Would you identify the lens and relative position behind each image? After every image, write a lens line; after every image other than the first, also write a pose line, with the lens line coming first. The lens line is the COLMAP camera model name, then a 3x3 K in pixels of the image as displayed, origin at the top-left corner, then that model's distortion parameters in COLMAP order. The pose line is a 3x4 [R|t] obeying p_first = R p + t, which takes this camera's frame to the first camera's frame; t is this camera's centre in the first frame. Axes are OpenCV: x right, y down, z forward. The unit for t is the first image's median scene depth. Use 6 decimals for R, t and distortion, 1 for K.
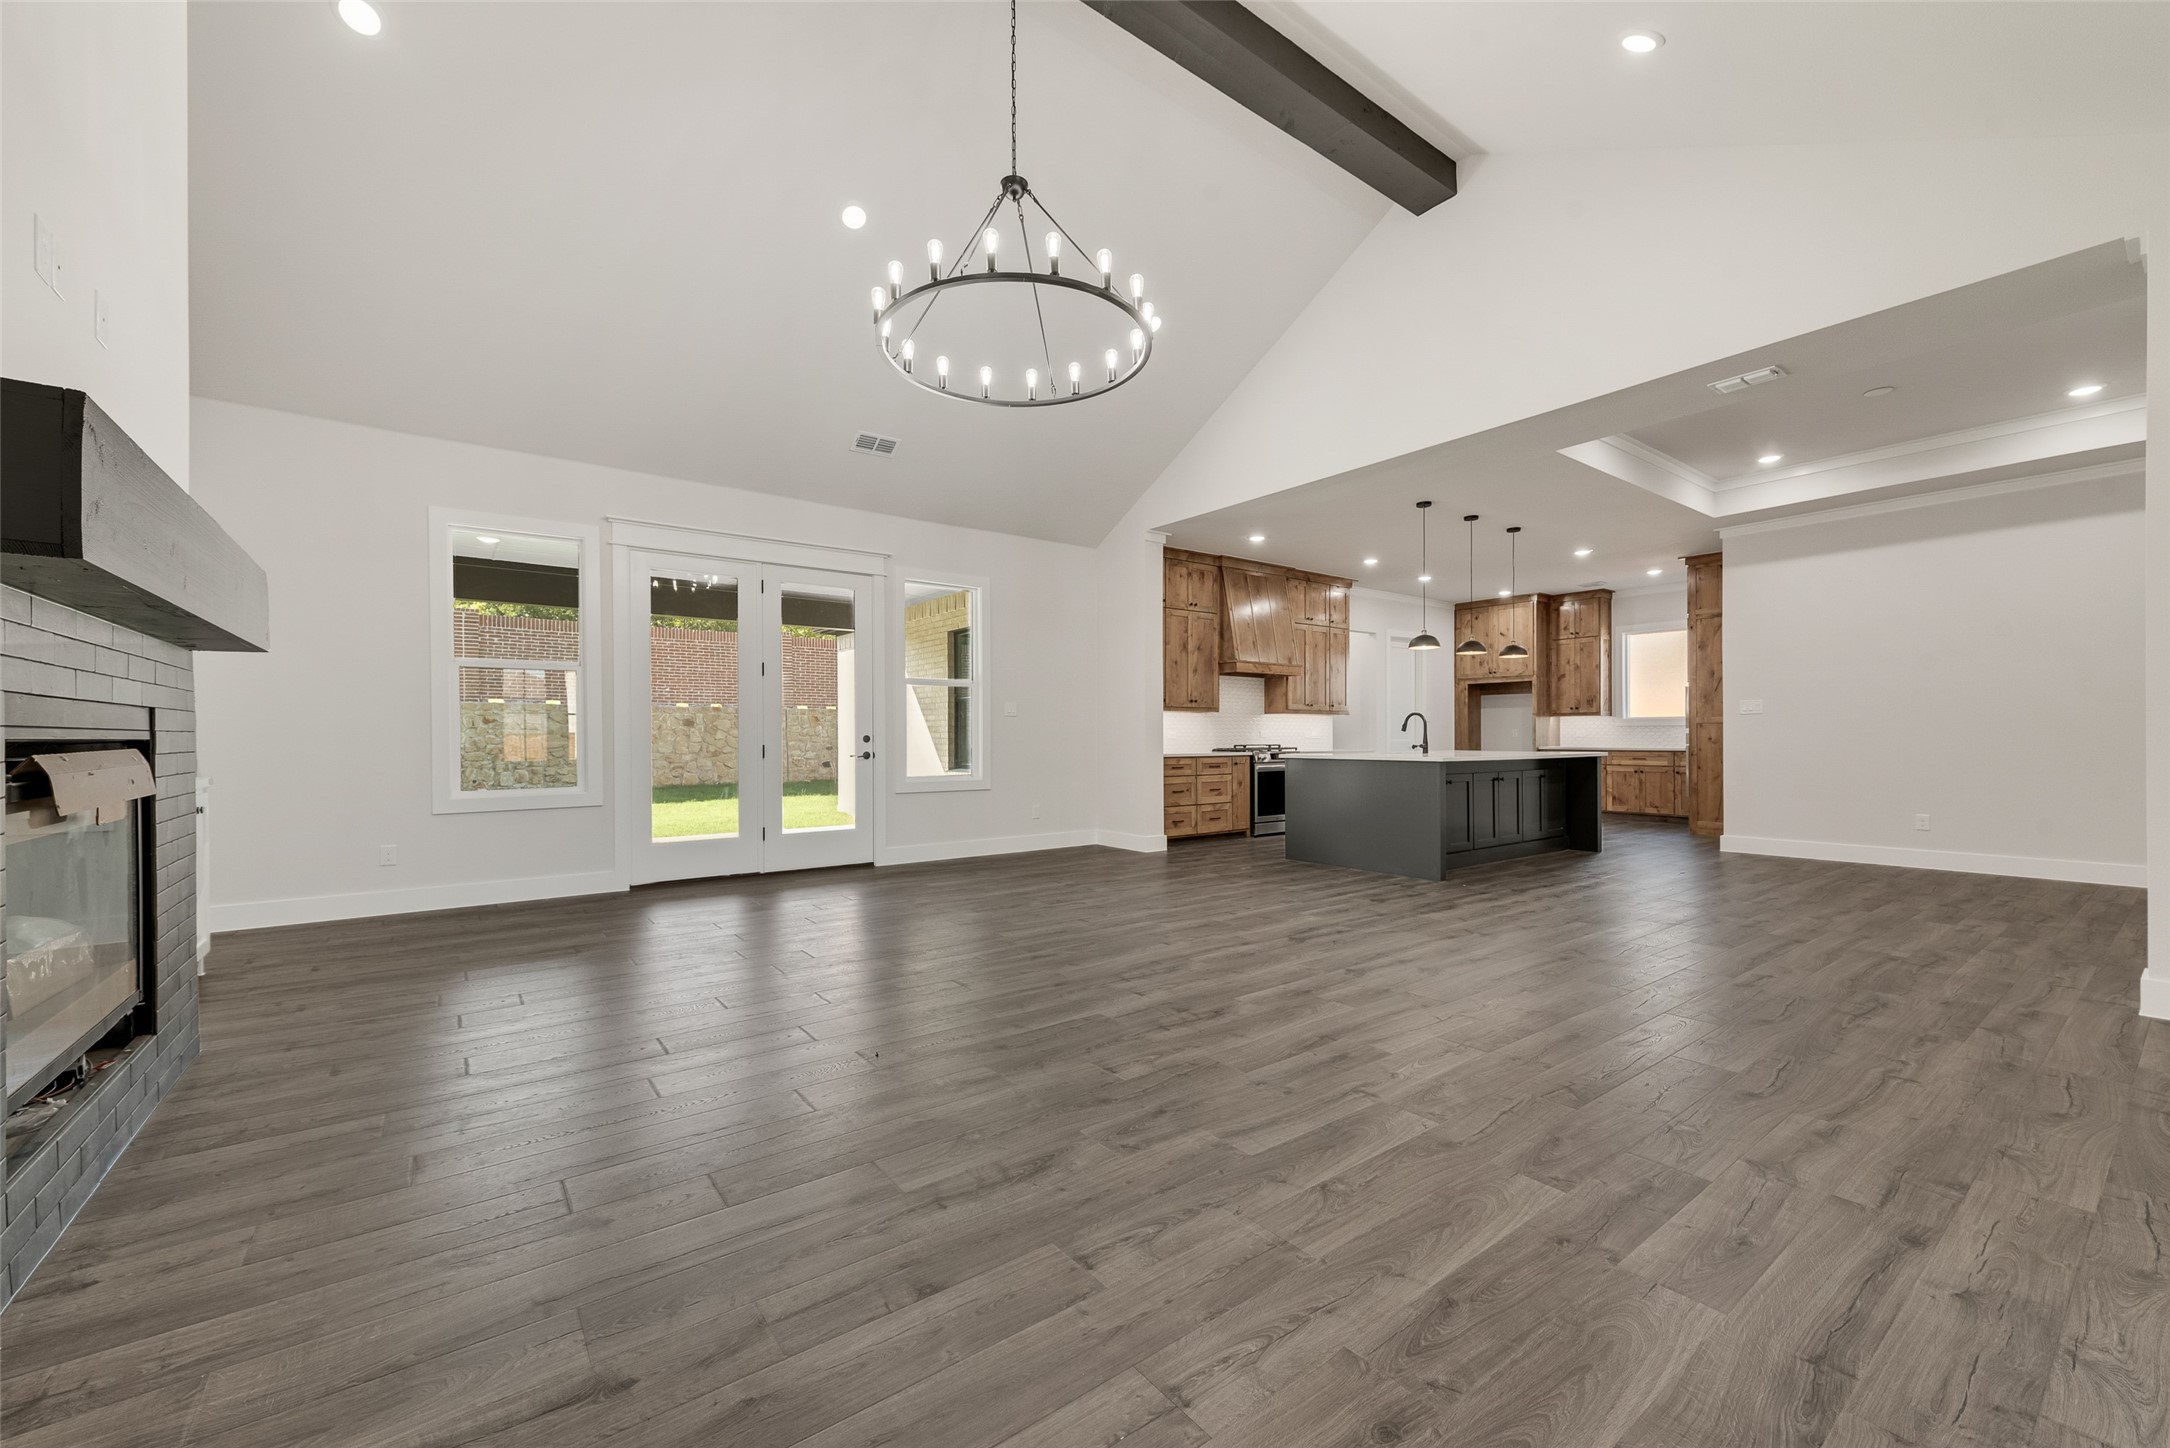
lens RADIAL K [[849.8, 0, 1085.0], [0, 849.8, 734.2], [0, 0, 1]] dist [0.016465, -0.003461]
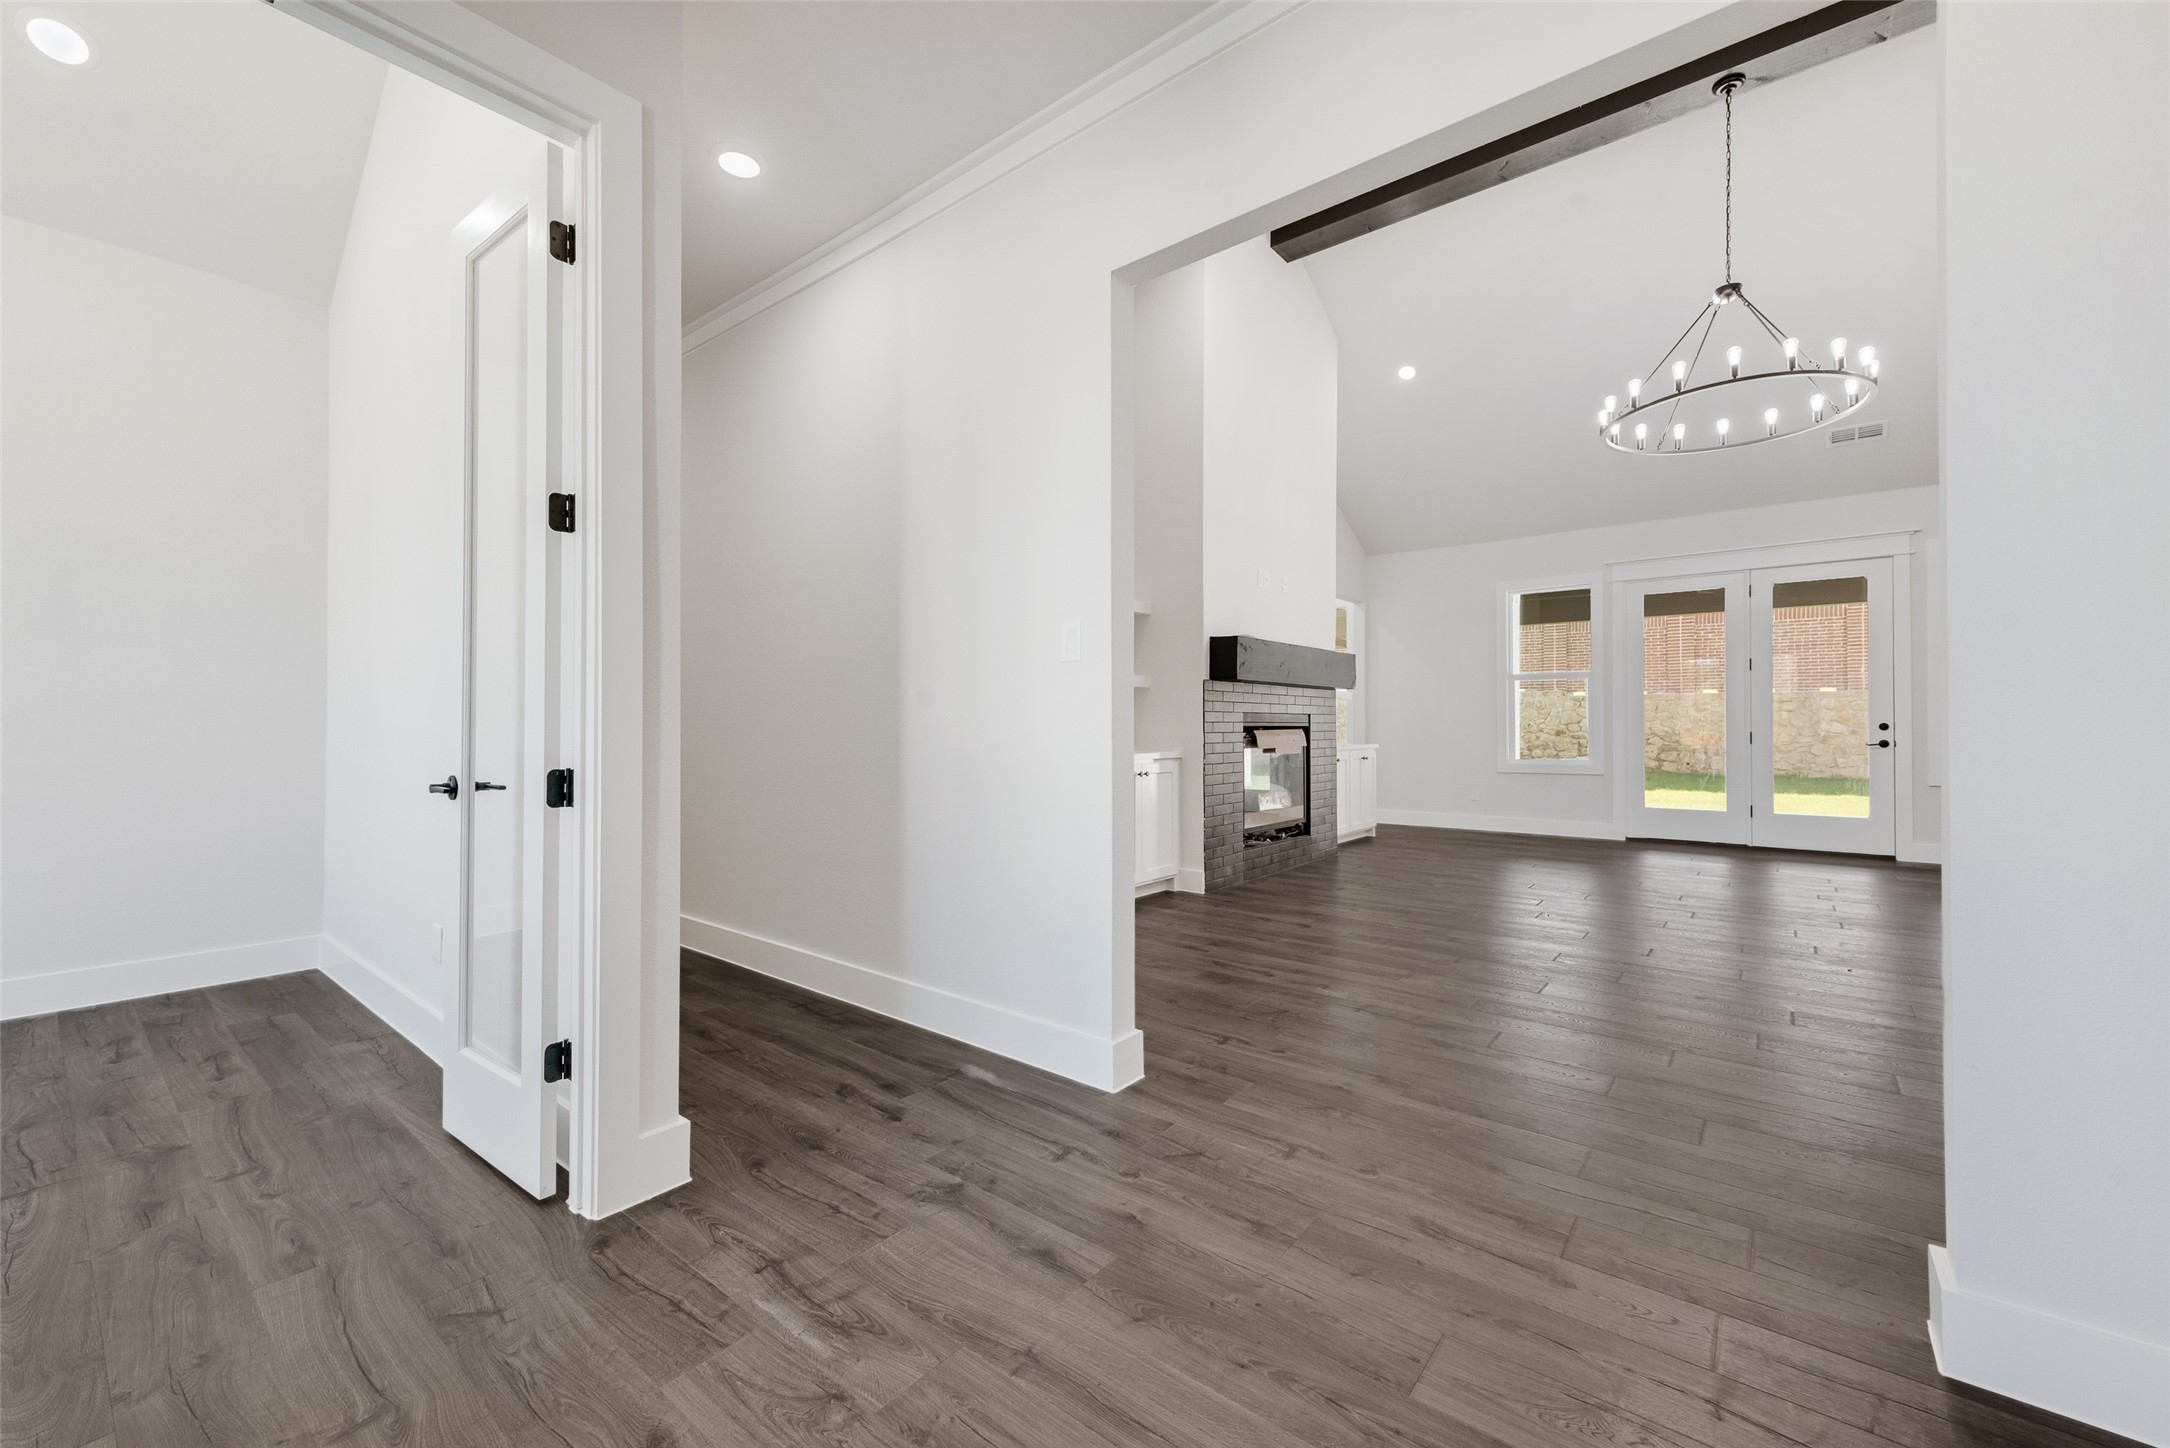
lens RADIAL K [[857.4, 0, 1085.0], [0, 857.4, 724.0], [0, 0, 1]] dist [0.013671, -0.000130]
pose [[0.243635, -0.000554, -0.969867, 0.450901], [0.003538, 0.999994, 0.000317, -0.001200], [0.969860, -0.003509, 0.243636, -0.112851]]
